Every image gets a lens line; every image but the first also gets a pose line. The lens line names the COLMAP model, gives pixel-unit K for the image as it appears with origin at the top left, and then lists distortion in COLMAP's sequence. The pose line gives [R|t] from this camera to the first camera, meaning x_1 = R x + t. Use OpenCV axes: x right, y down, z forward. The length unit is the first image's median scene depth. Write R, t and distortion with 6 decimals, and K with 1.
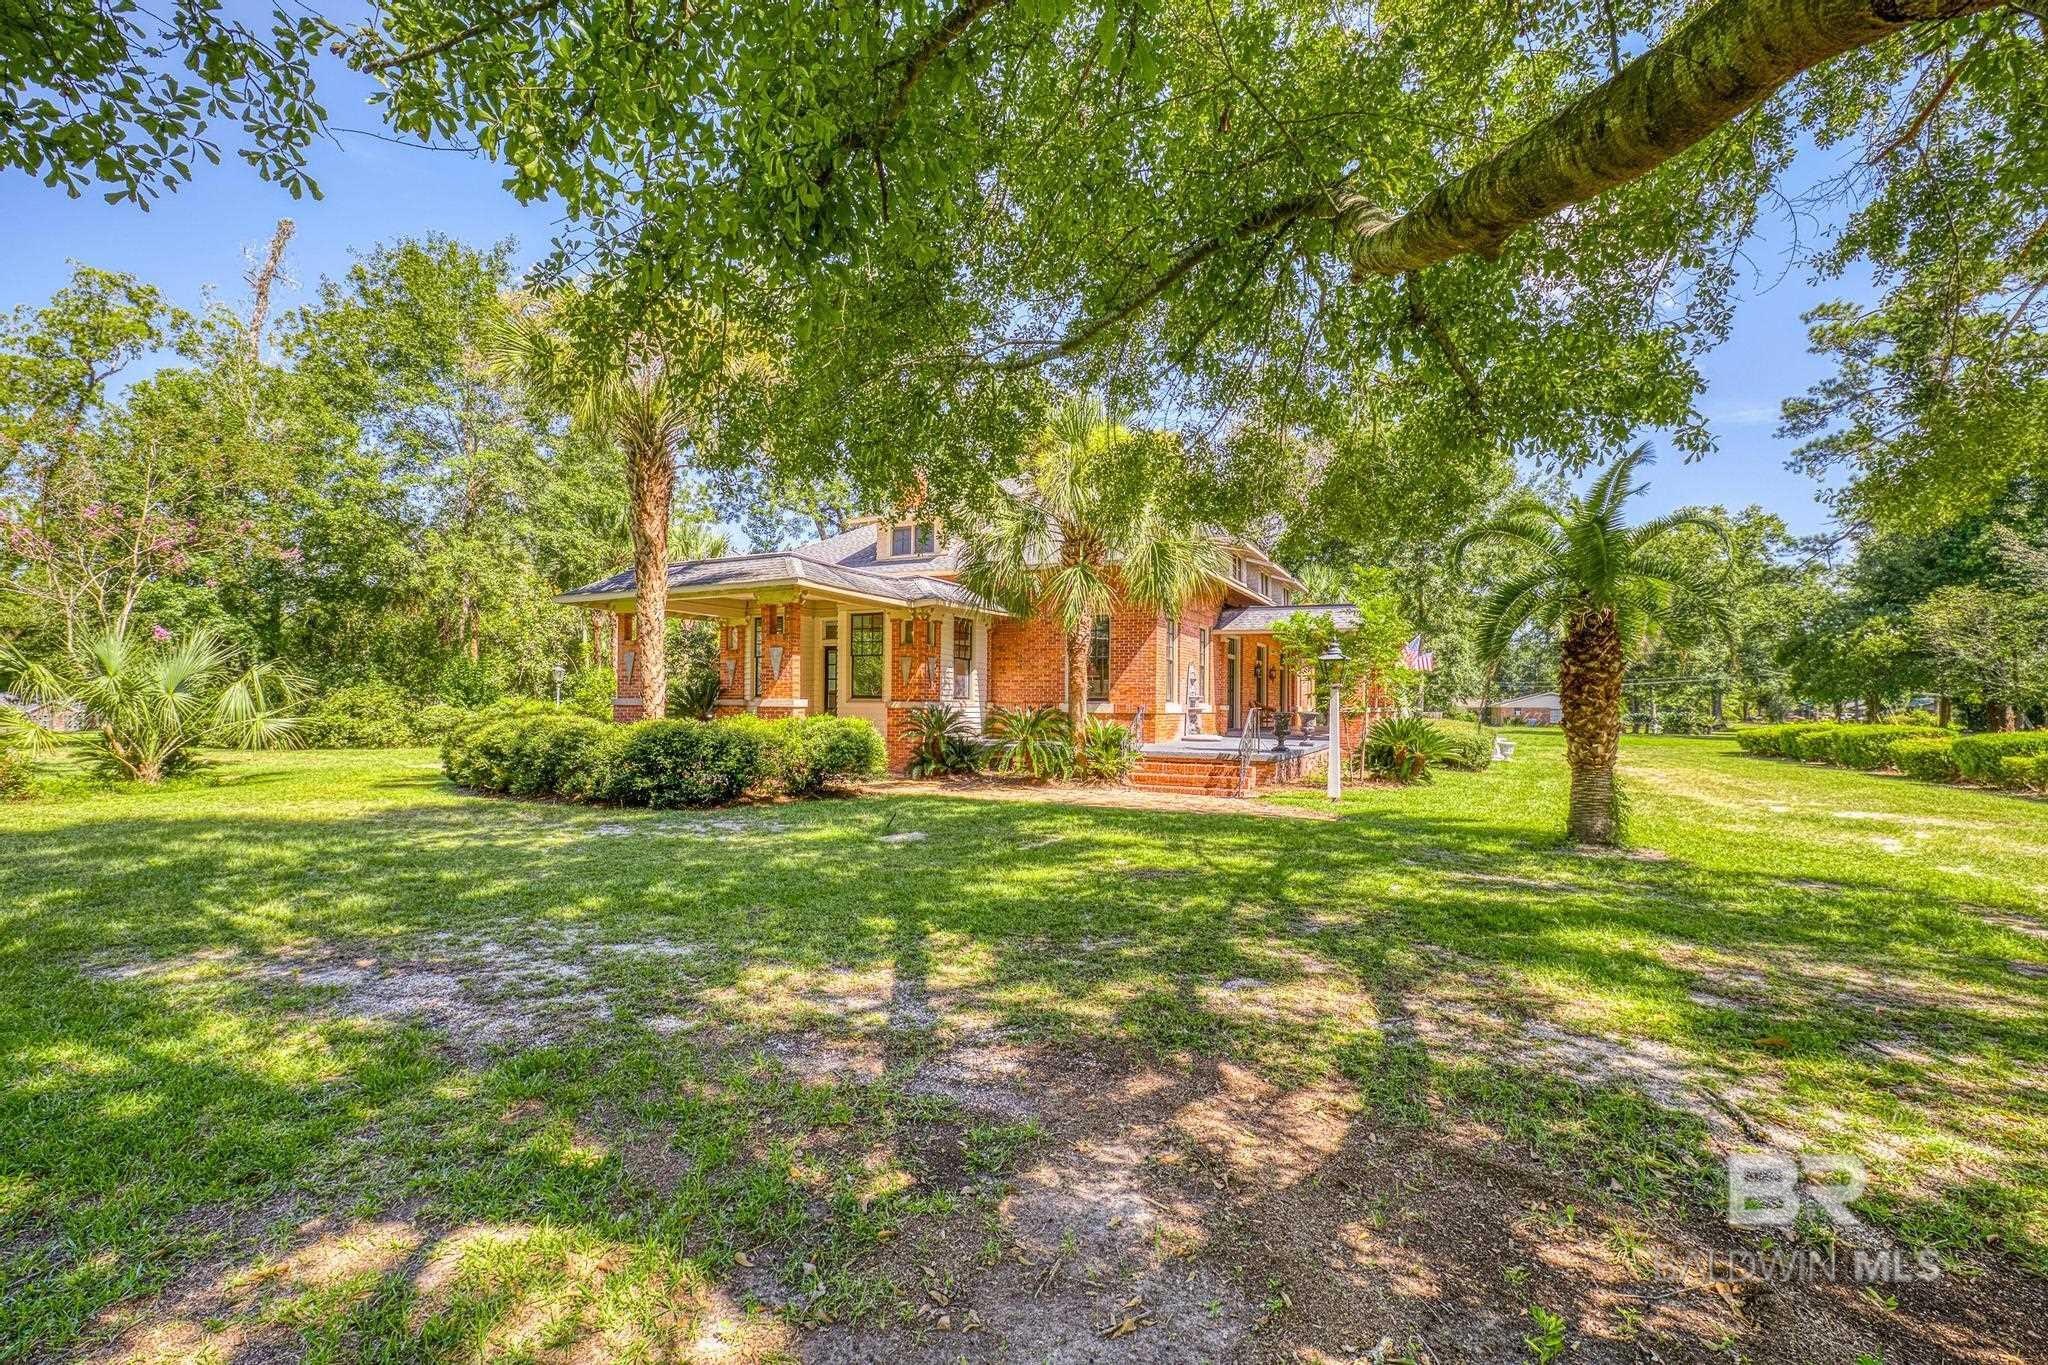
lens RADIAL K [[871.7, 0, 1022.8], [0, 871.7, 687.4], [0, 0, 1]] dist [-0.024284, 0.000842]
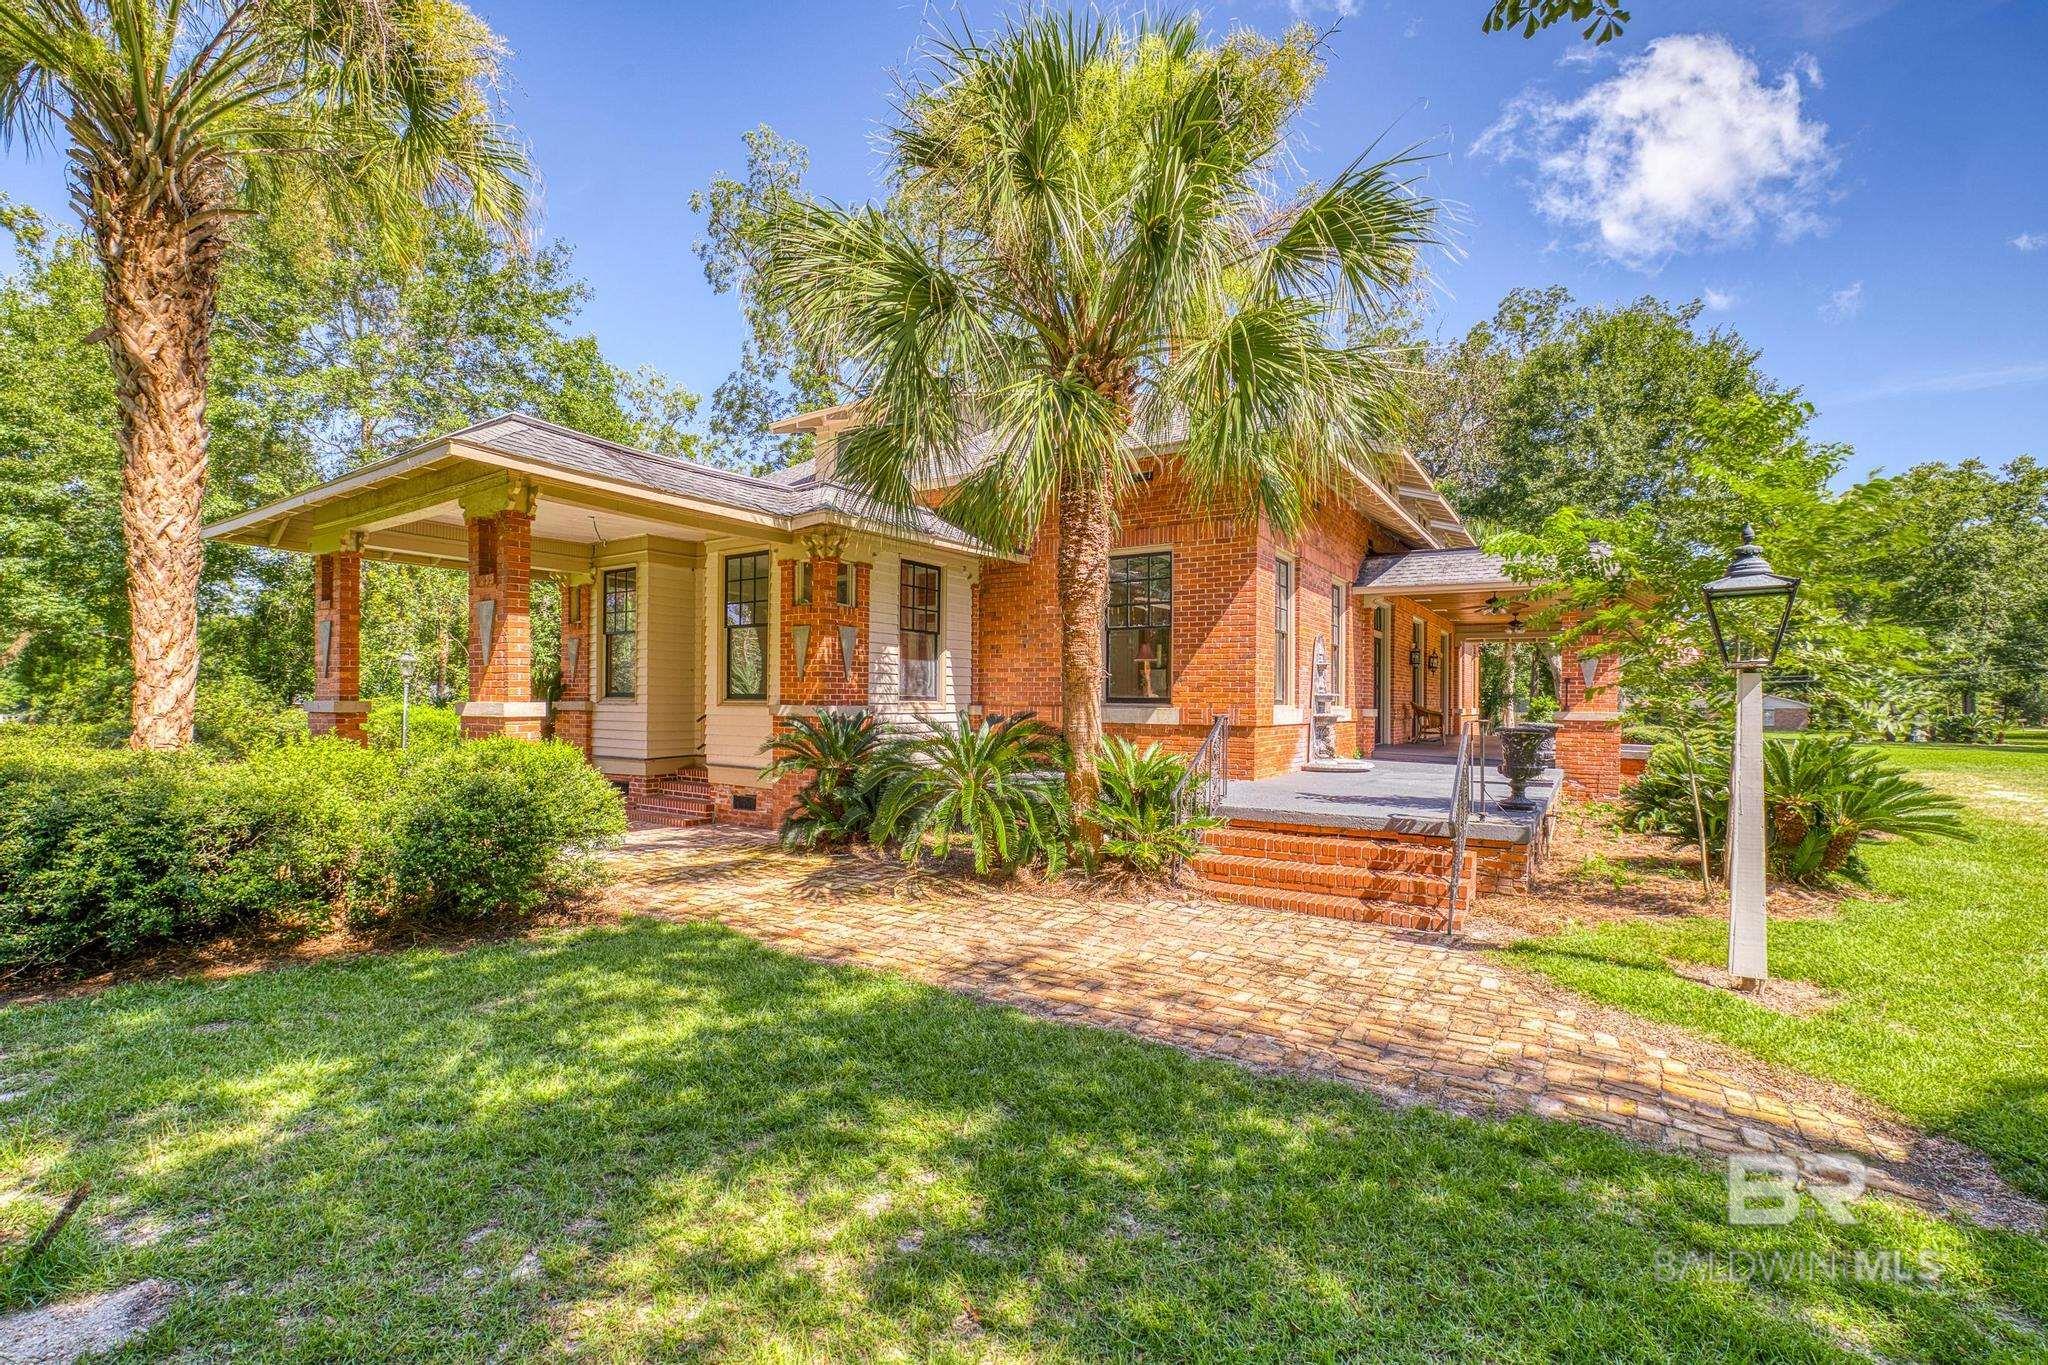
lens RADIAL K [[871.7, 0, 1029.8], [0, 871.7, 689.1], [0, 0, 1]] dist [-0.024284, 0.000842]
pose [[0.993512, -0.003061, -0.113684, 0.070681], [0.003370, 0.999991, 0.002533, 0.004556], [0.113675, -0.002900, 0.993514, 0.419201]]
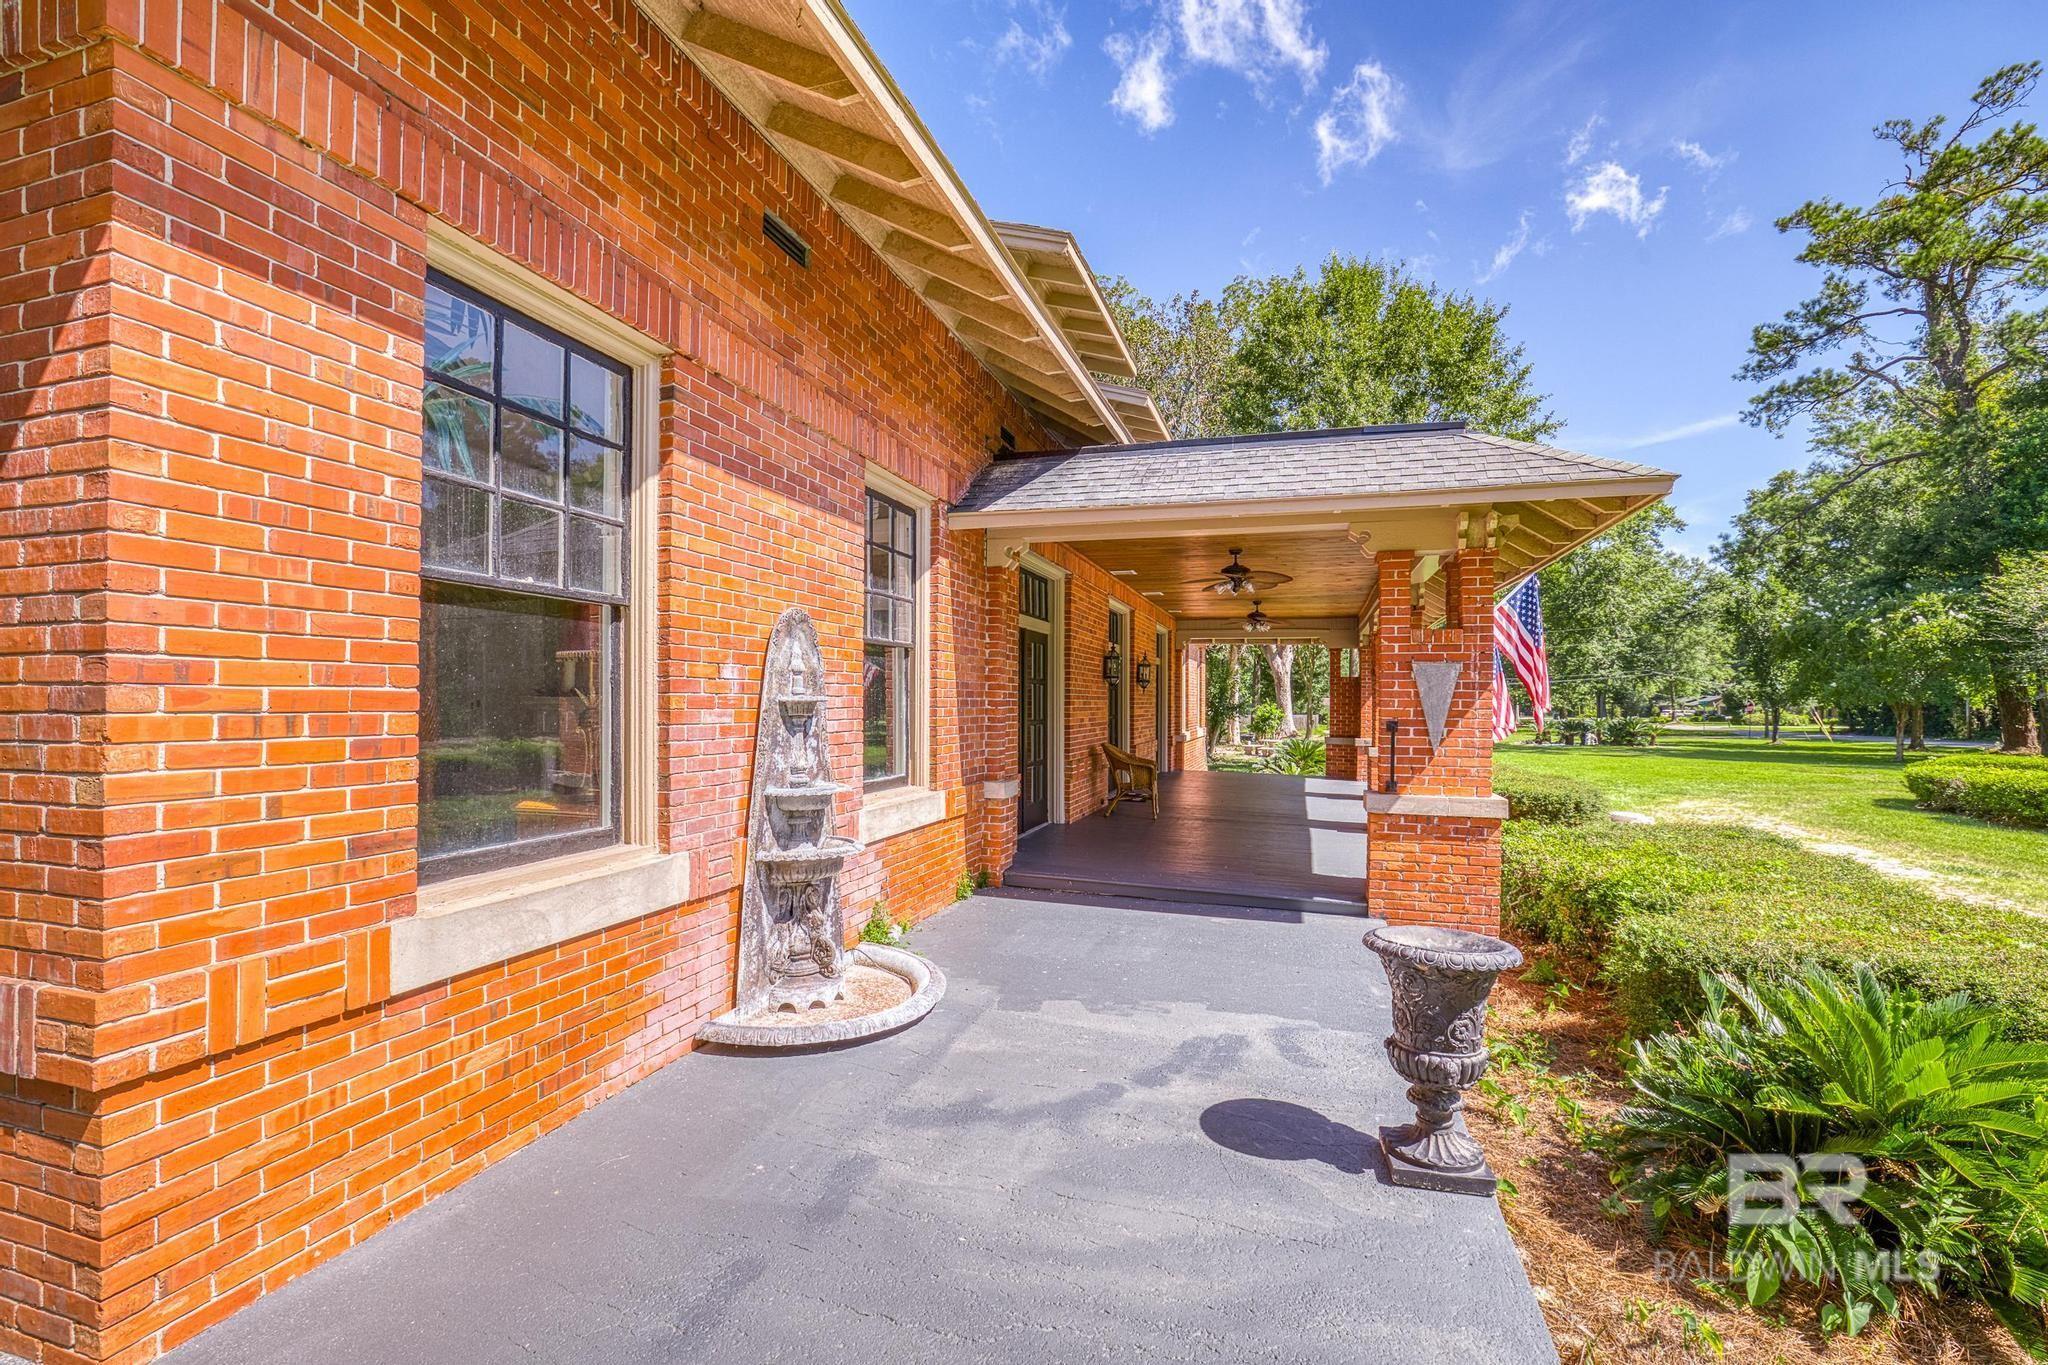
lens RADIAL K [[871.7, 0, 1031.9], [0, 871.7, 682.6], [0, 0, 1]] dist [-0.024284, 0.000842]
pose [[0.985514, -0.002817, 0.169571, 0.232033], [0.003107, 0.999994, -0.001442, -0.015376], [-0.169566, 0.001948, 0.985517, 0.851674]]
